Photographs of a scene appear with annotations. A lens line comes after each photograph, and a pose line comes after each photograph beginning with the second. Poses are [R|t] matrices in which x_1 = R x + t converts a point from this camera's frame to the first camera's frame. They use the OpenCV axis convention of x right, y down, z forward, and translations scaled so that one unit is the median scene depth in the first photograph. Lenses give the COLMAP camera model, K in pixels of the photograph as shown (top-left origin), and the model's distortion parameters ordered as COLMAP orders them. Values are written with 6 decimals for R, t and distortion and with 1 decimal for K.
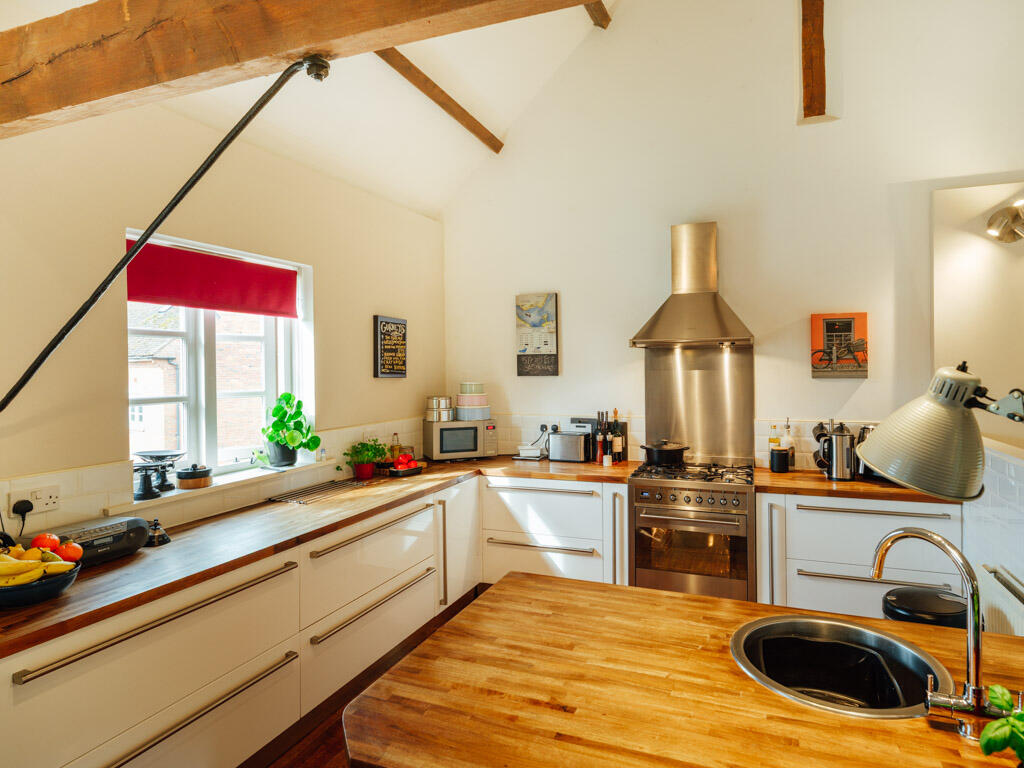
lens RADIAL K [[592.6, 0, 488.2], [0, 592.6, 362.5], [0, 0, 1]] dist [0.000308, -0.000332]
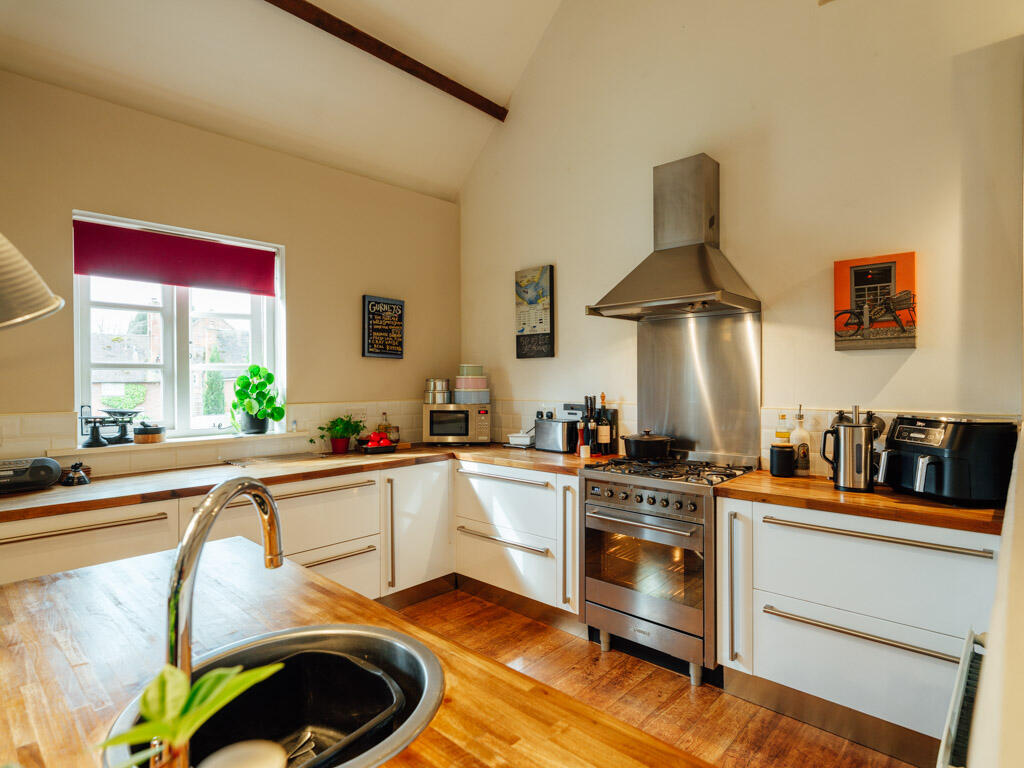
lens RADIAL K [[555.9, 0, 512.0], [0, 555.9, 384.0], [0, 0, 1]] dist [0.002101, -0.000246]
pose [[0.931209, 0.014274, -0.364207, 0.403876], [-0.013098, 0.999898, 0.005699, 0.065208], [0.364251, -0.000536, 0.931301, 0.210327]]
